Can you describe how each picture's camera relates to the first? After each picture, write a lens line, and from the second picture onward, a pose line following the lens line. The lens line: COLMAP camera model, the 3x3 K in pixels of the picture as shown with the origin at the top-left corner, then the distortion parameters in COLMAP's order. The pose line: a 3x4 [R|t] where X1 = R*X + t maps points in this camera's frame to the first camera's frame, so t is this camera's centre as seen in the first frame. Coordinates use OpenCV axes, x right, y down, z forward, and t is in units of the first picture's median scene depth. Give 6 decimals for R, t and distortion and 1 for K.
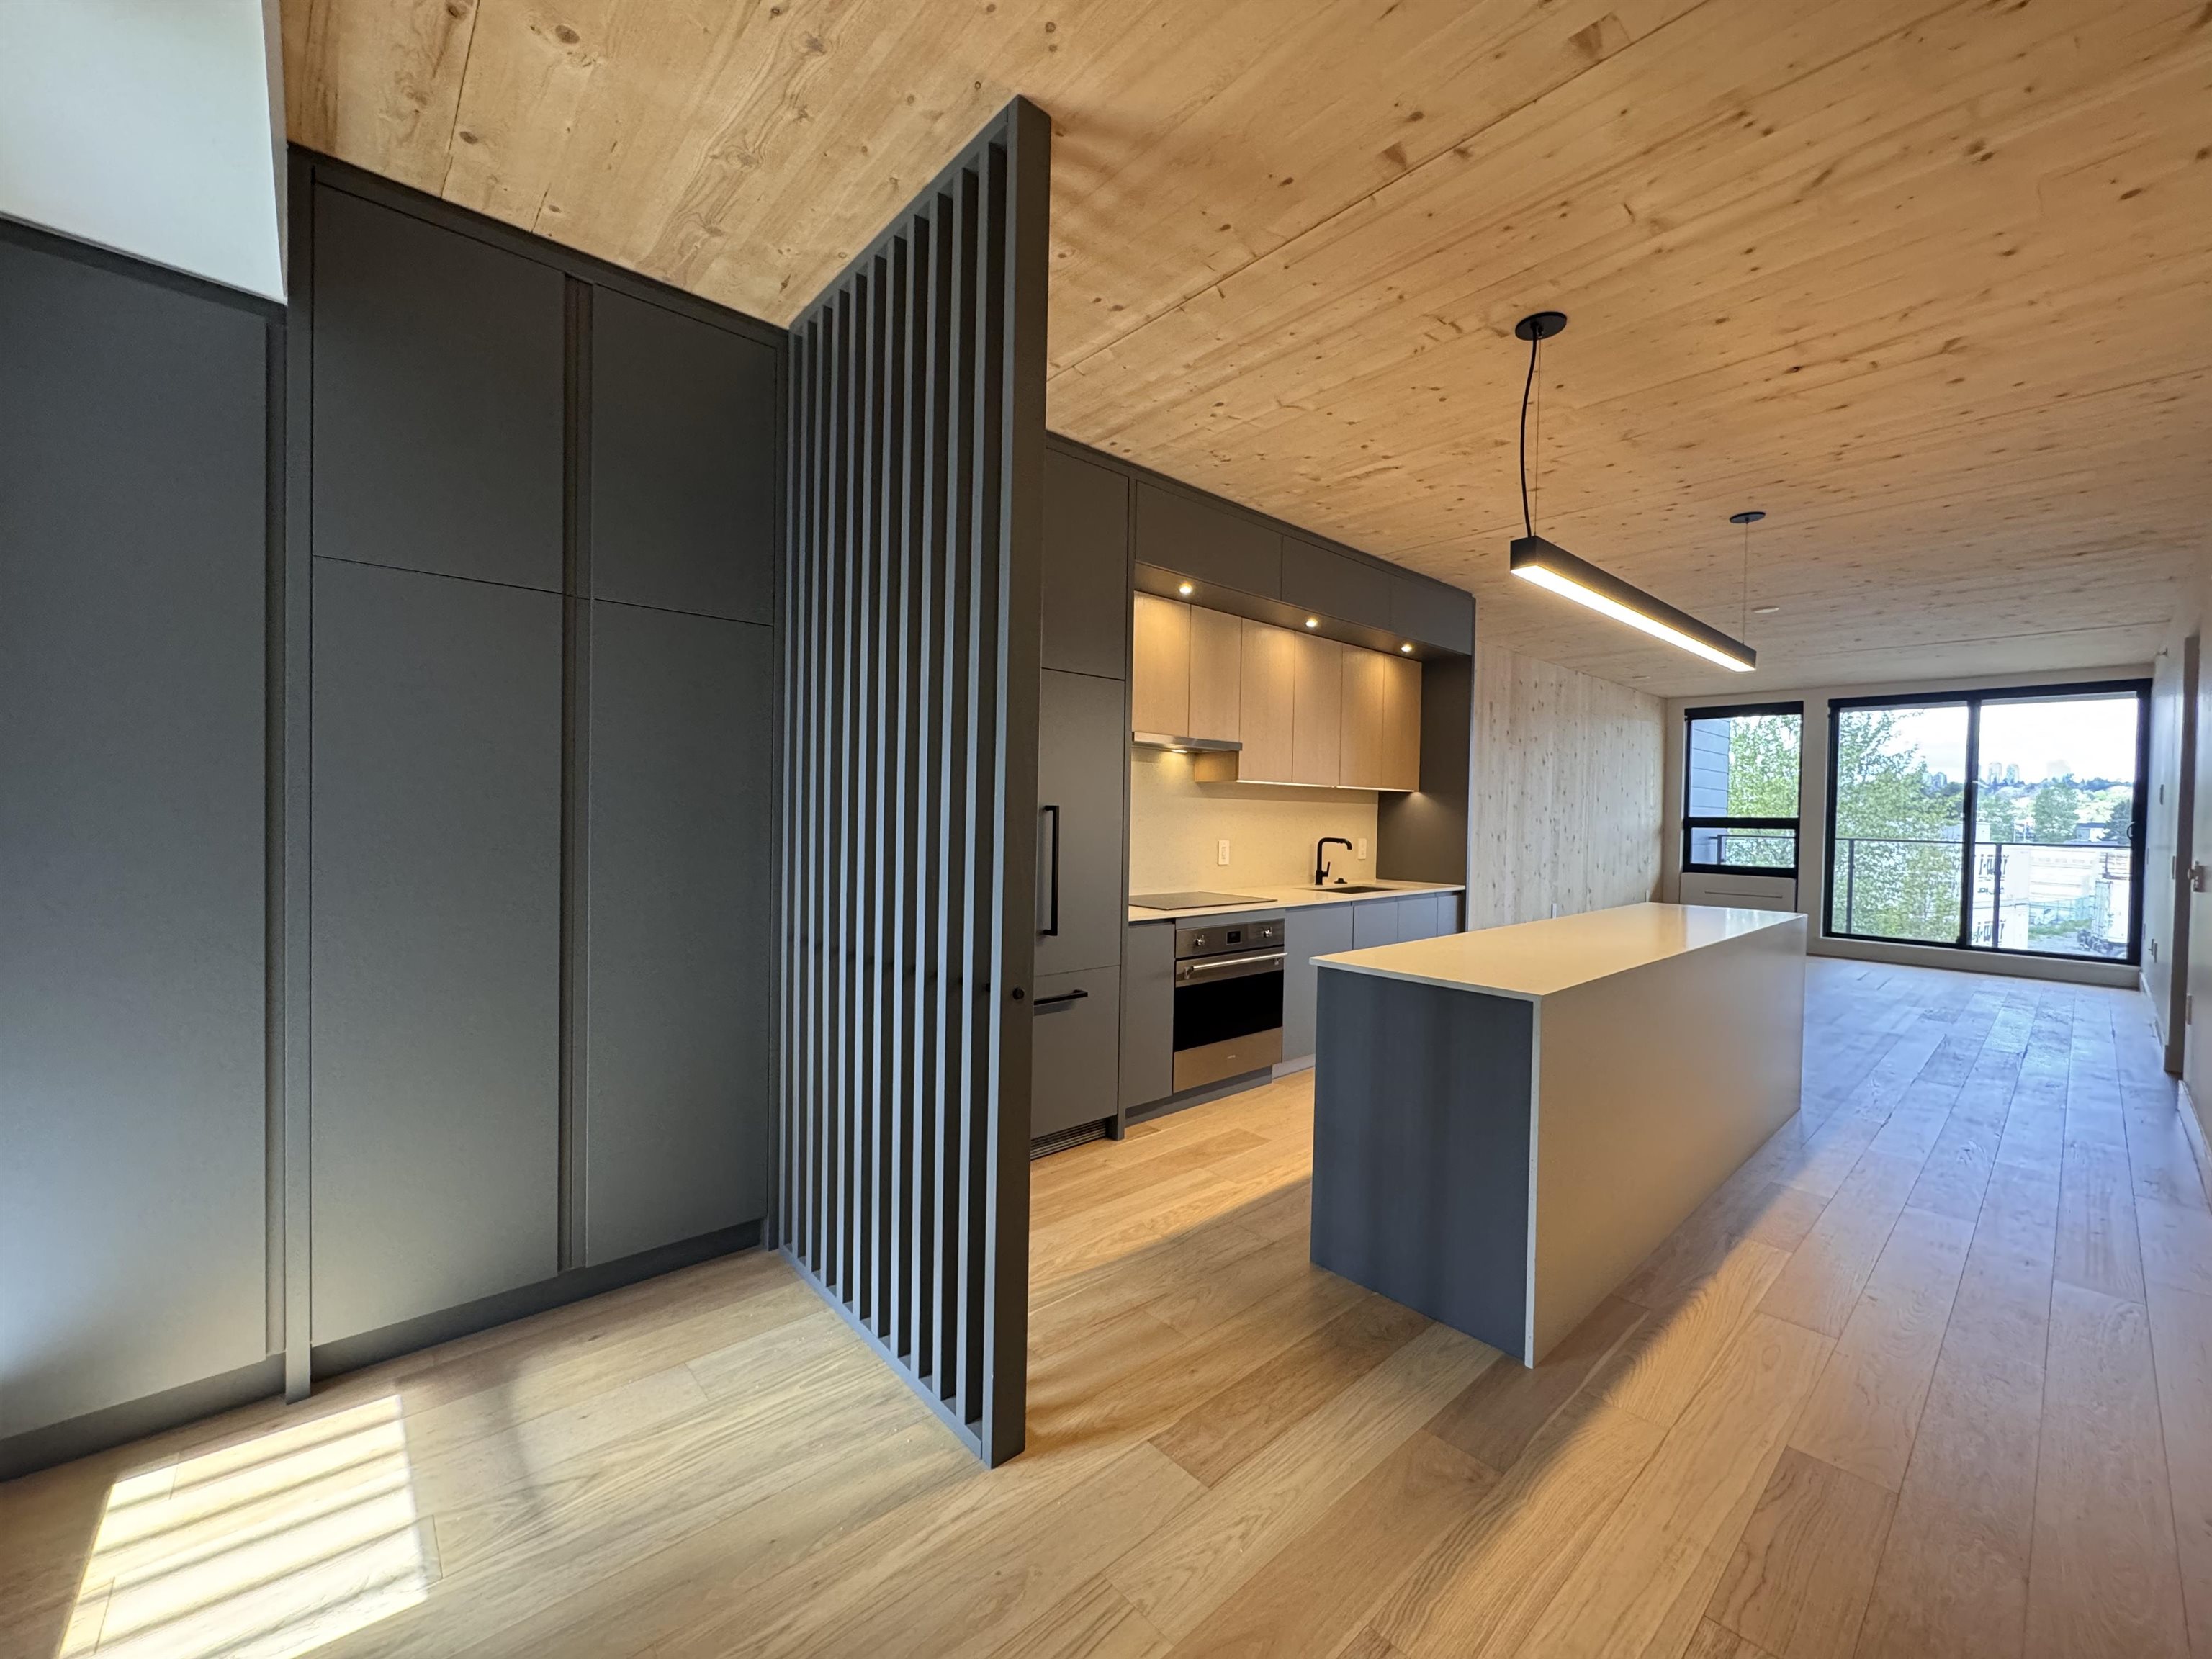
lens RADIAL K [[881.7, 0, 1106.0], [0, 881.7, 829.5], [0, 0, 1]] dist [-0.000293, -0.000068]
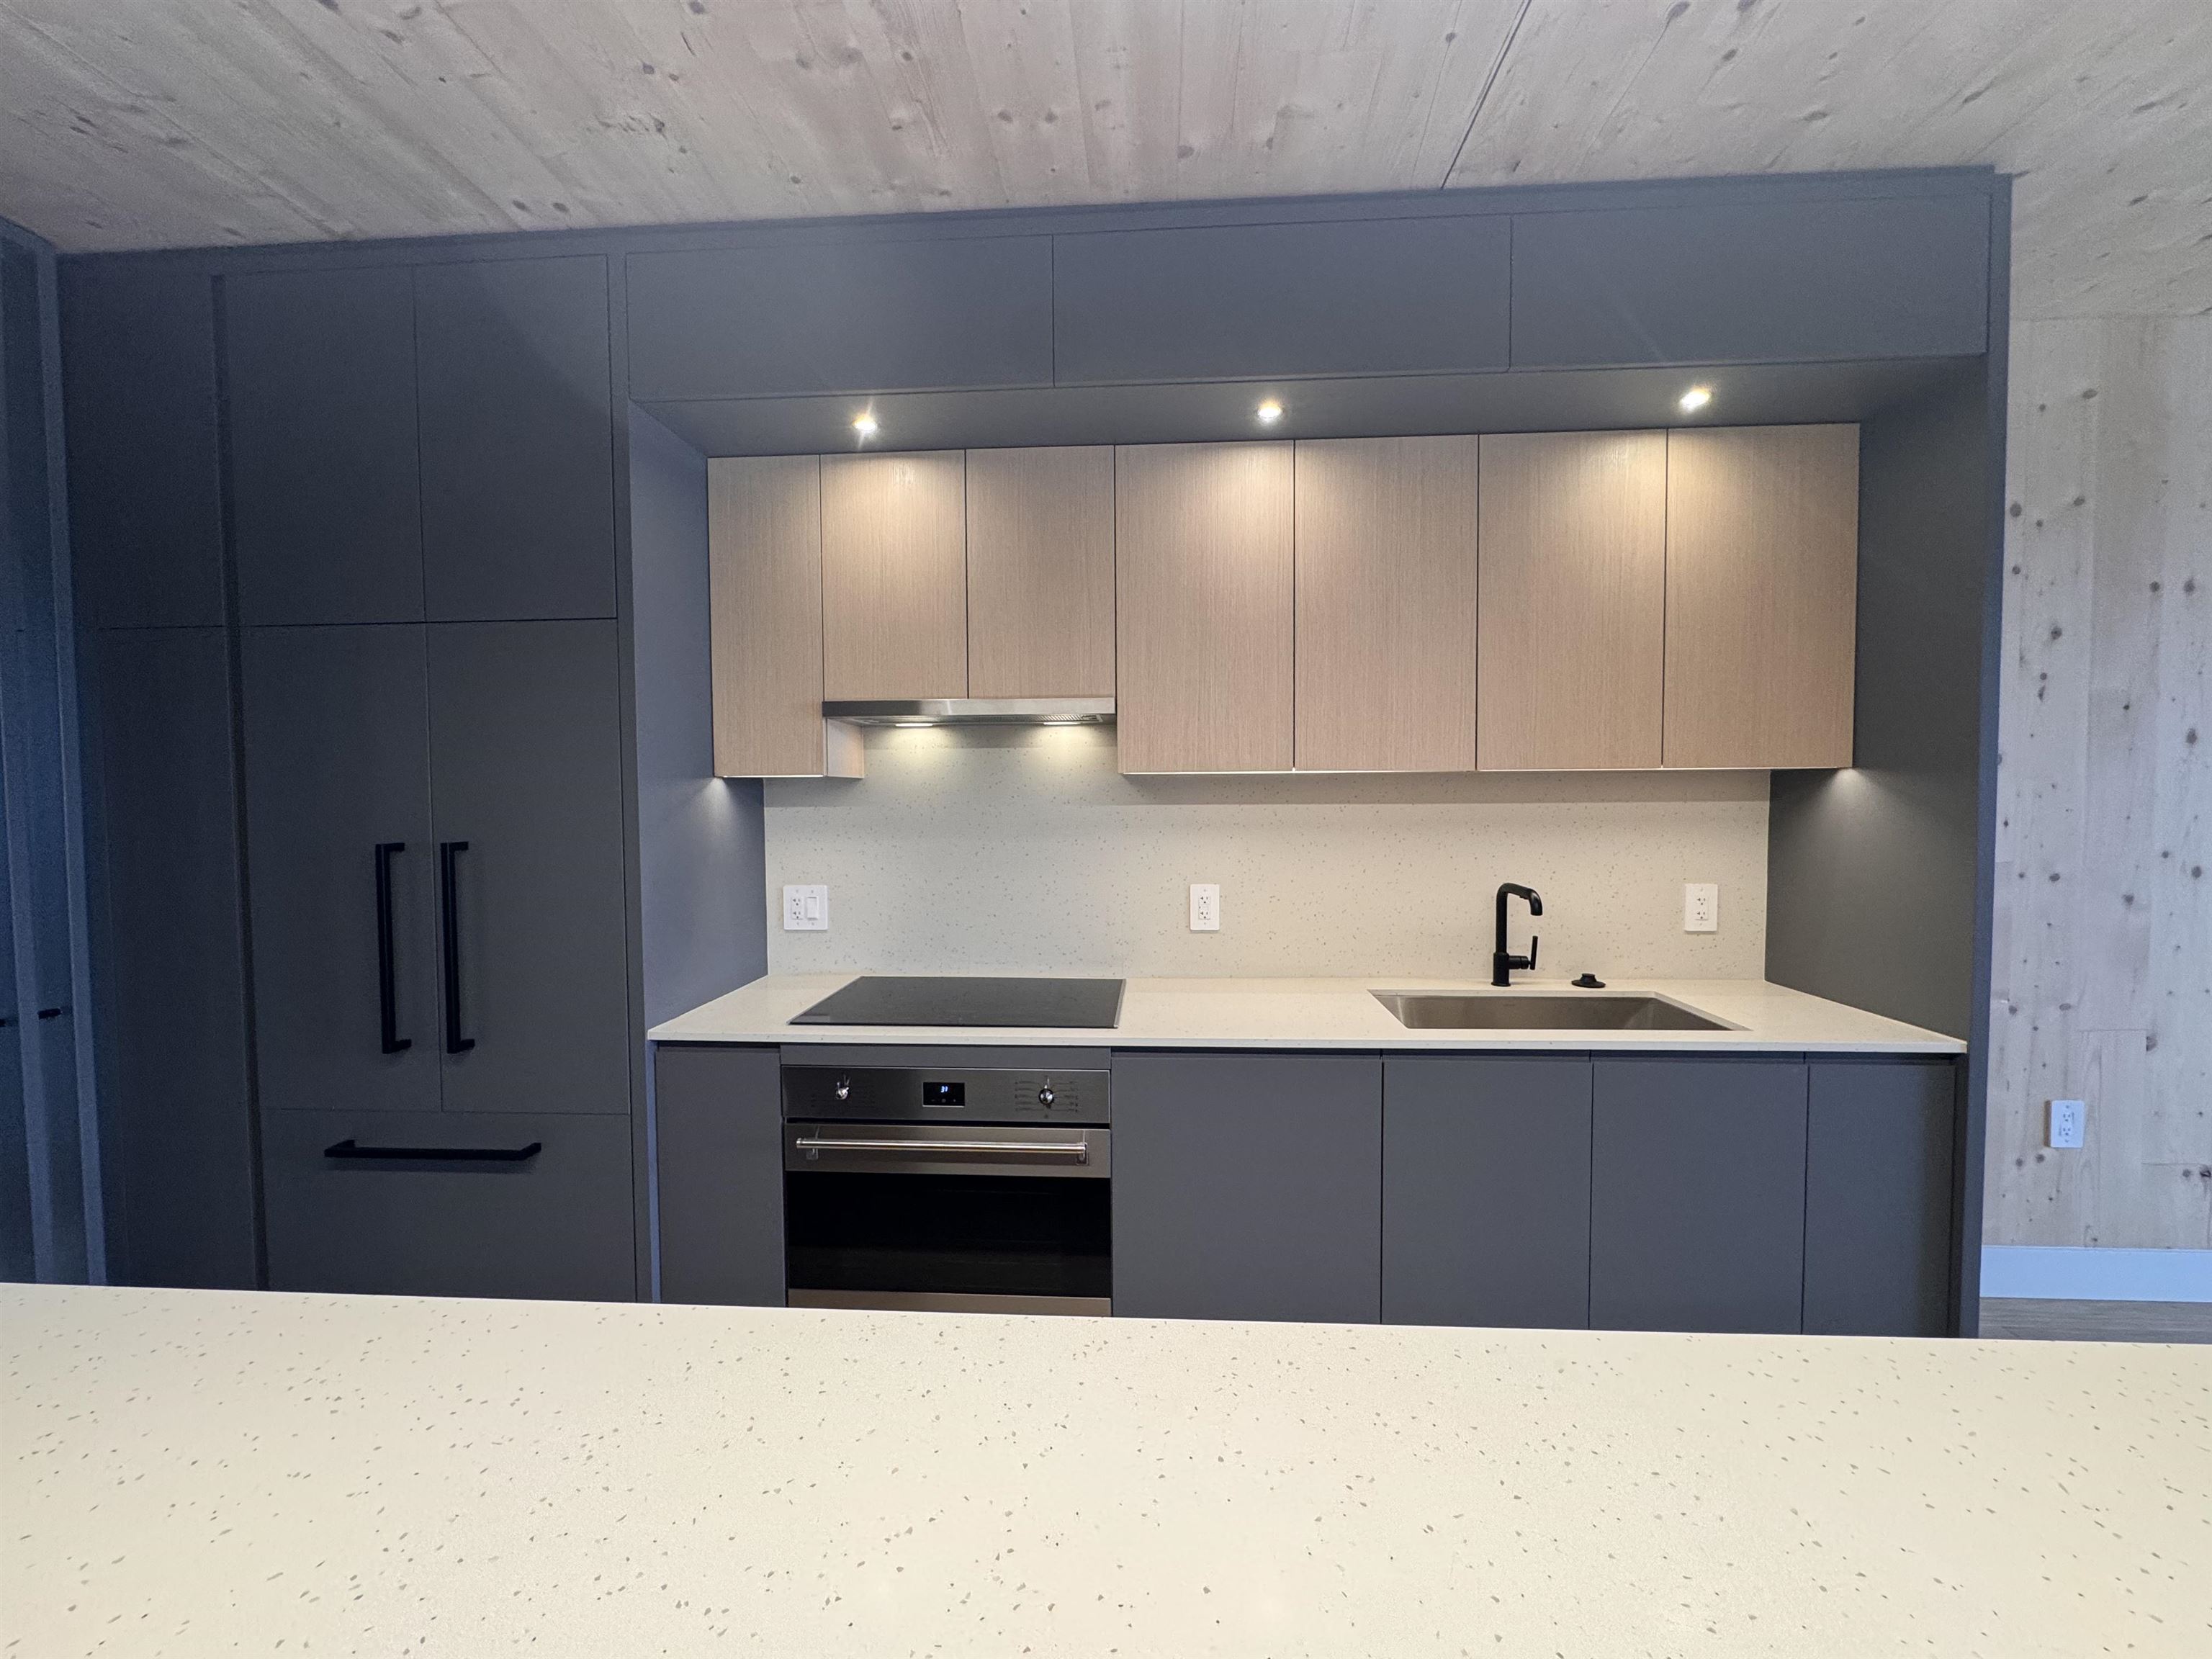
lens RADIAL K [[931.4, 0, 1103.0], [0, 931.4, 852.2], [0, 0, 1]] dist [0.000280, -0.000086]
pose [[0.700086, 0.028916, -0.713473, 0.467352], [0.011338, 0.998604, 0.051597, -0.035357], [0.713969, -0.044212, 0.698780, 0.552135]]
